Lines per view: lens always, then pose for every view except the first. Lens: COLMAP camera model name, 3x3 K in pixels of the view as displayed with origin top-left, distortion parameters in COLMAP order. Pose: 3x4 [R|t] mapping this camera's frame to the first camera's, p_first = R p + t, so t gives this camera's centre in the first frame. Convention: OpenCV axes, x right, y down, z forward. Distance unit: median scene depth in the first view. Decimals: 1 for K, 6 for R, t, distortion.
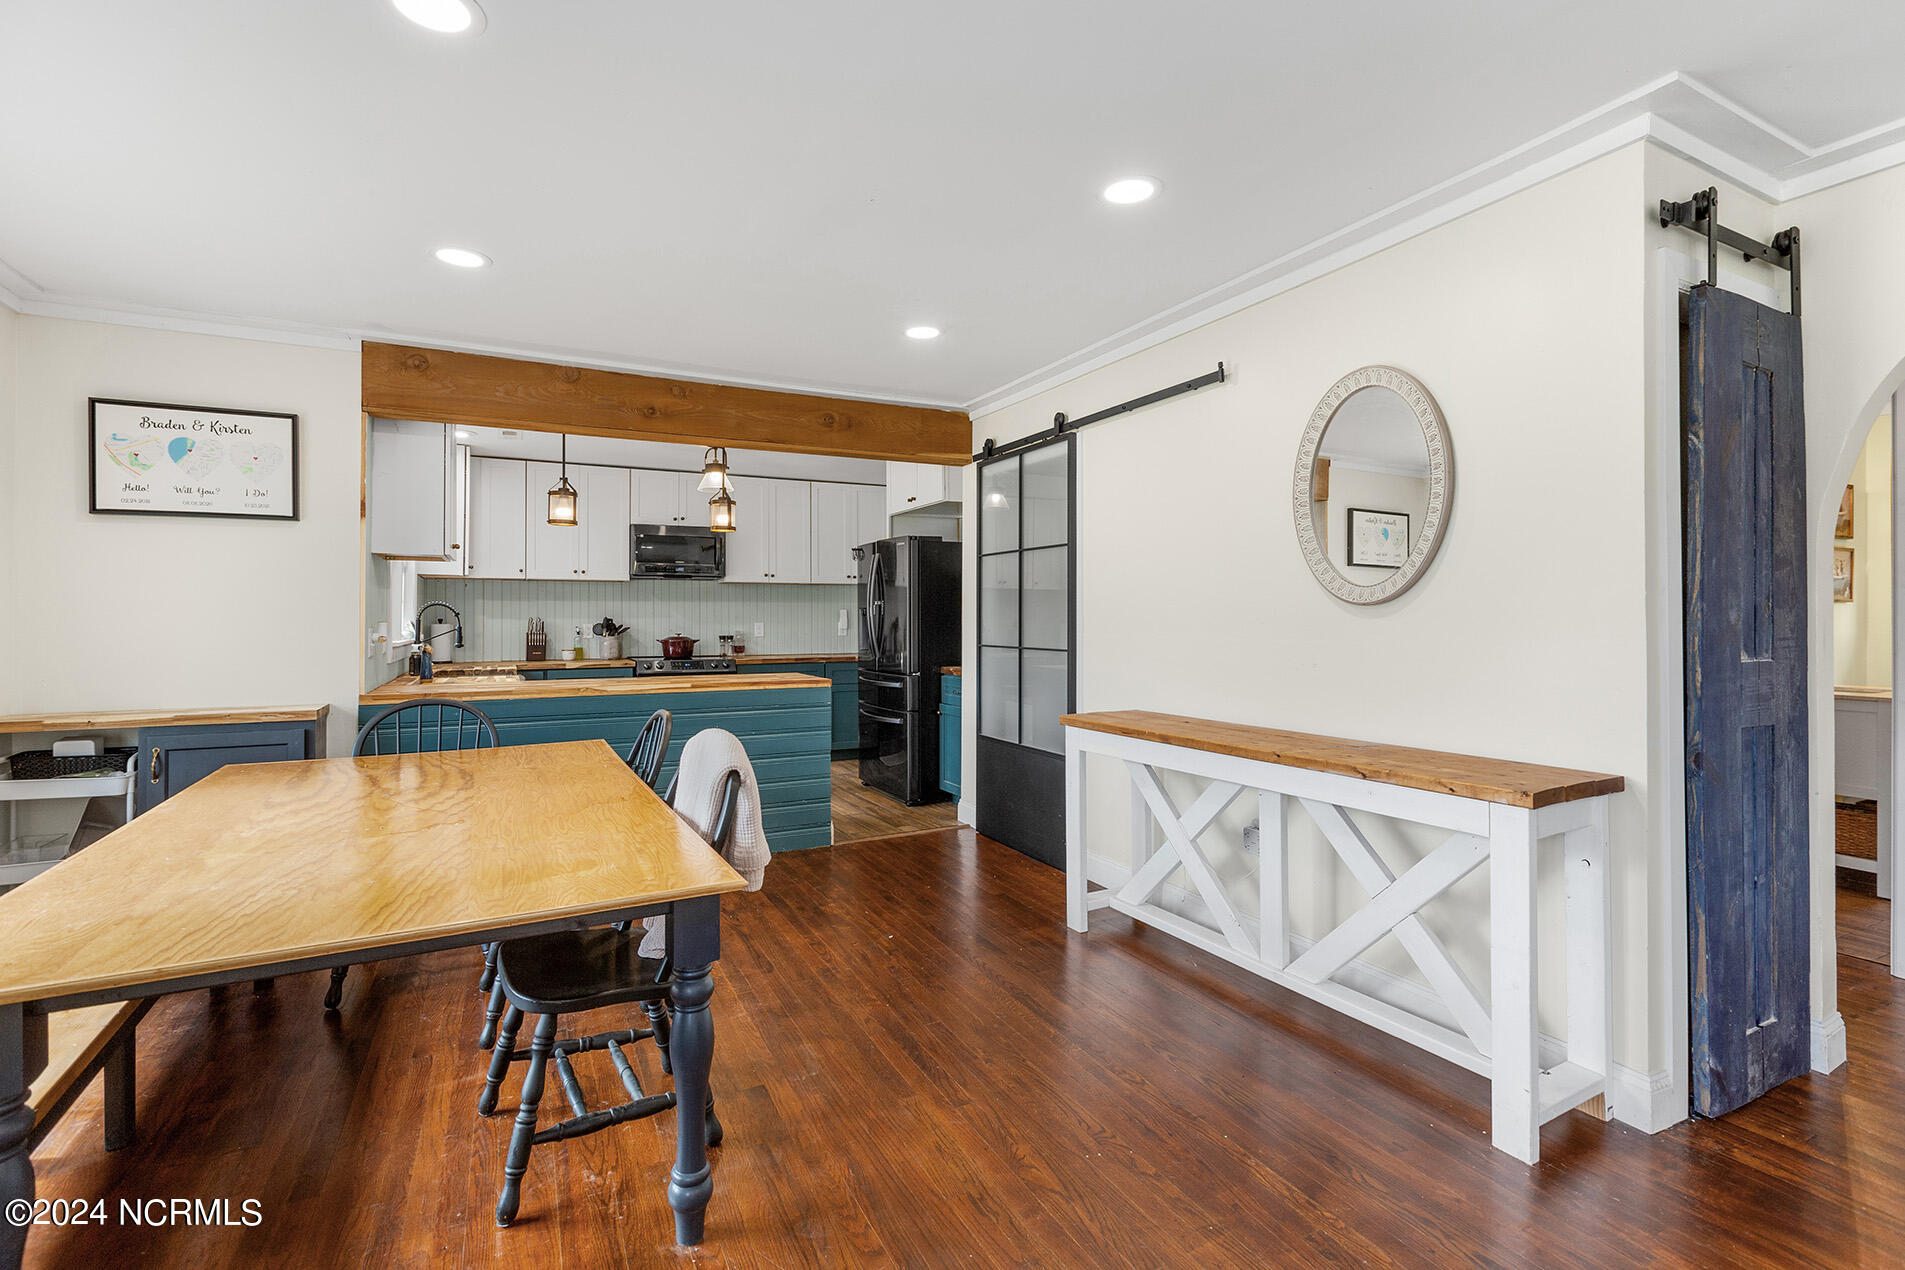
lens RADIAL K [[856.3, 0, 938.9], [0, 856.3, 611.7], [0, 0, 1]] dist [0.000174, 0.000042]
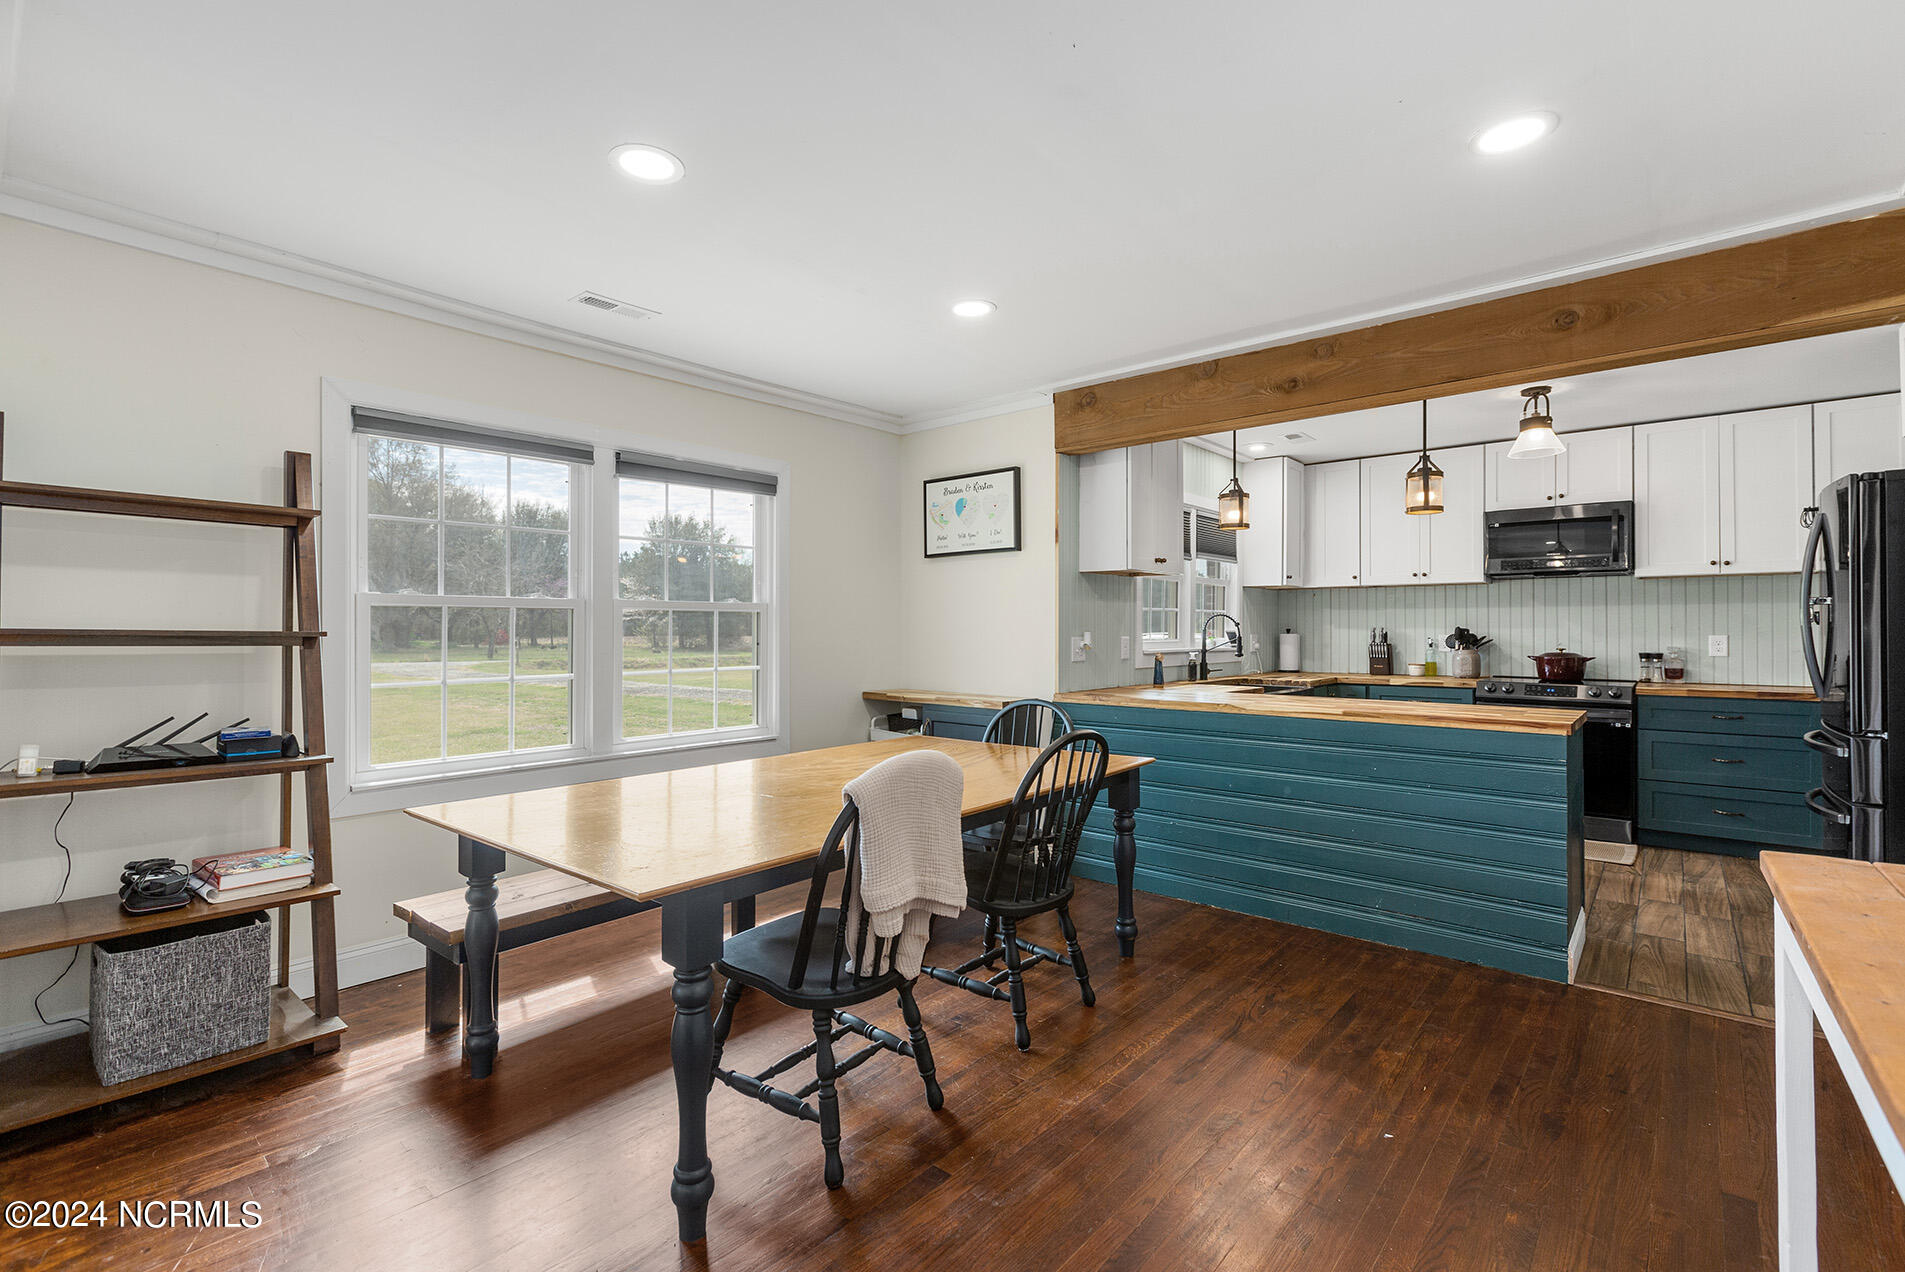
lens RADIAL K [[854.2, 0, 950.6], [0, 854.2, 620.1], [0, 0, 1]] dist [0.003206, -0.000266]
pose [[0.384118, -0.008300, -0.923247, 0.263195], [0.006469, 0.999959, -0.006298, 0.002269], [0.923262, -0.003553, 0.384156, 0.302903]]
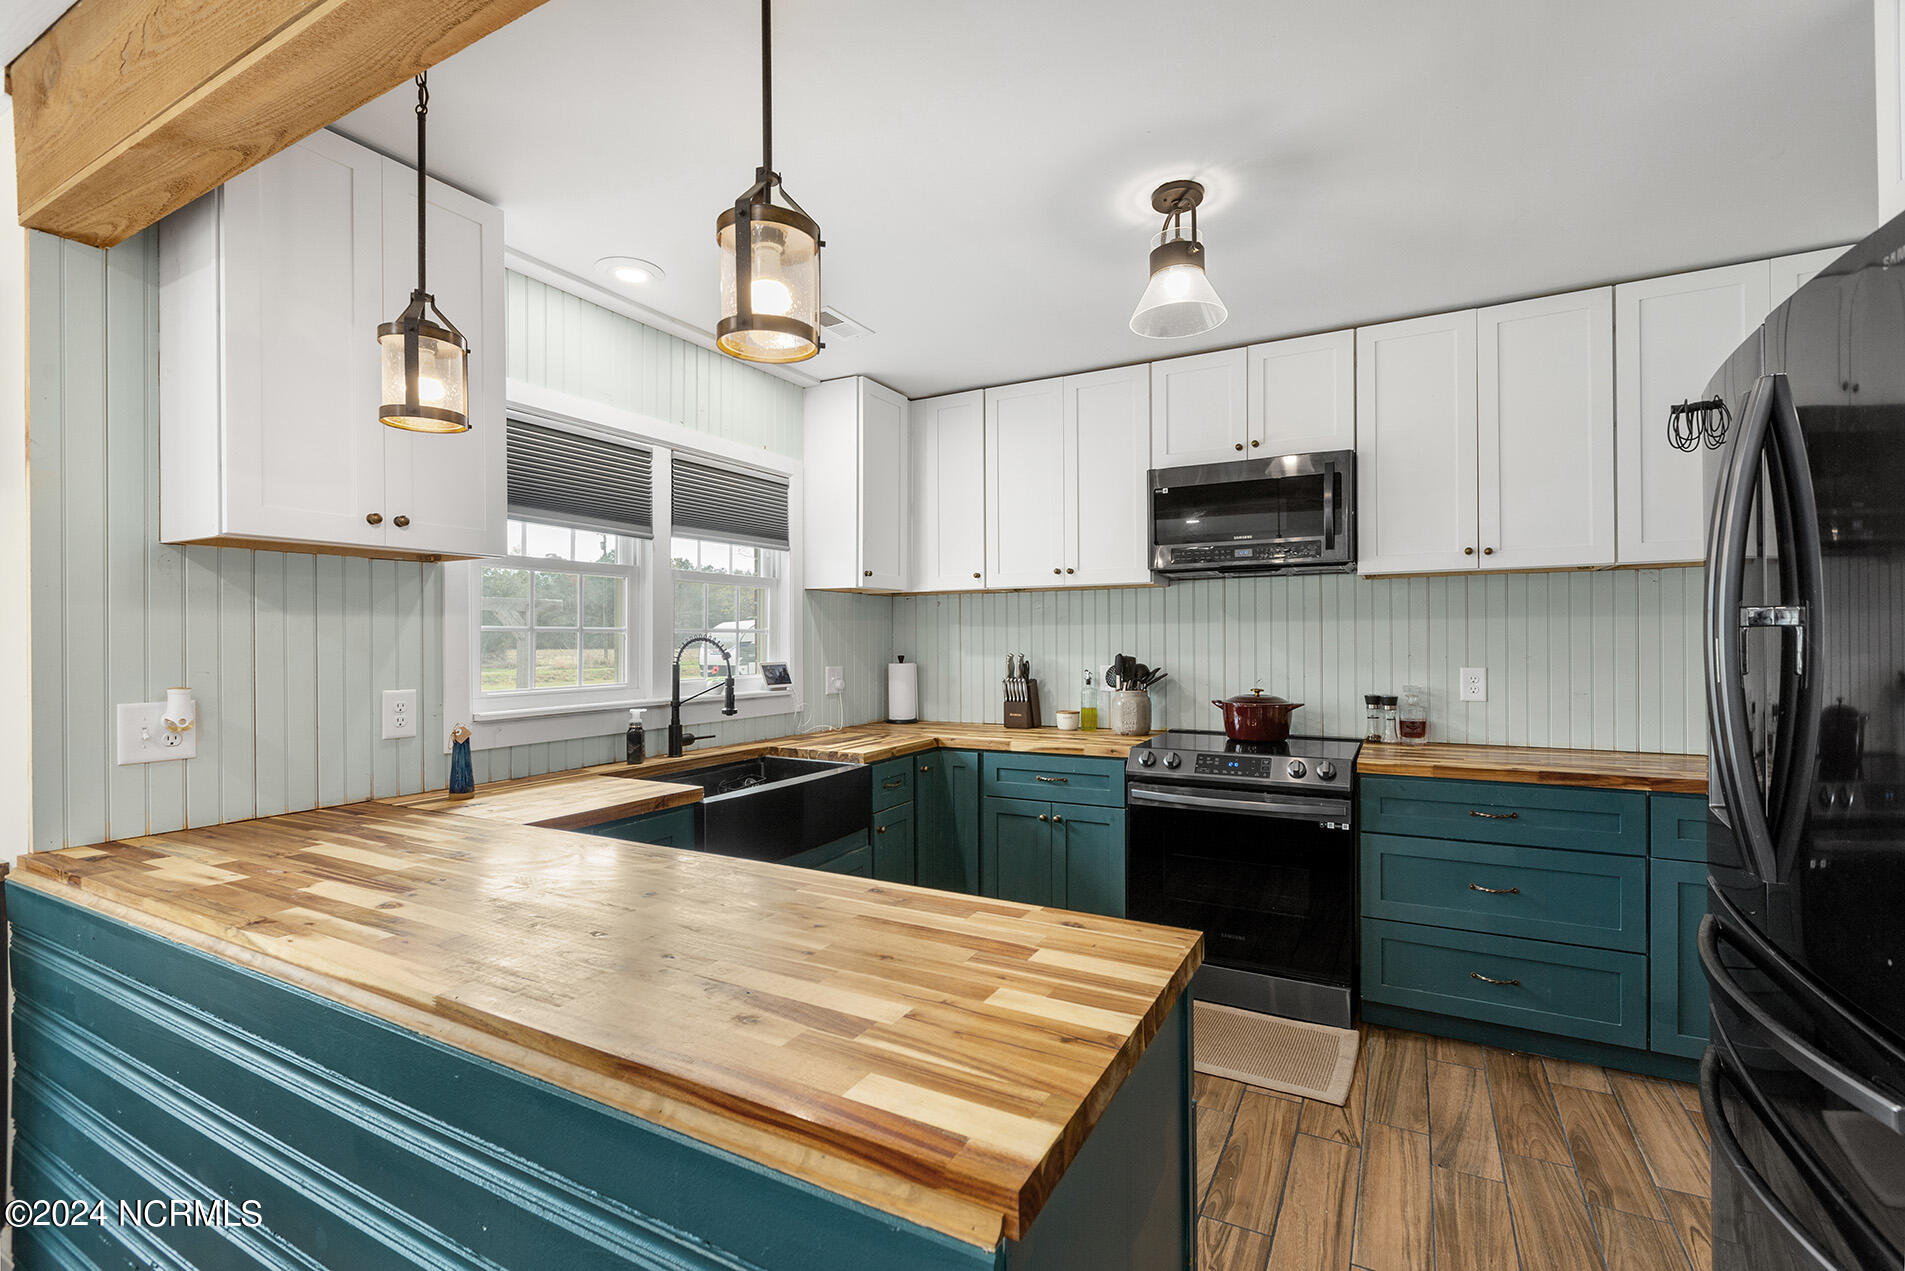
lens RADIAL K [[851.7, 0, 952.5], [0, 851.7, 635.5], [0, 0, 1]] dist [0.000669, -0.001552]
pose [[0.567637, -0.005449, -0.823261, -0.016377], [0.011327, 0.999935, 0.001192, -0.009633], [0.823201, -0.010002, 0.567662, 0.841820]]
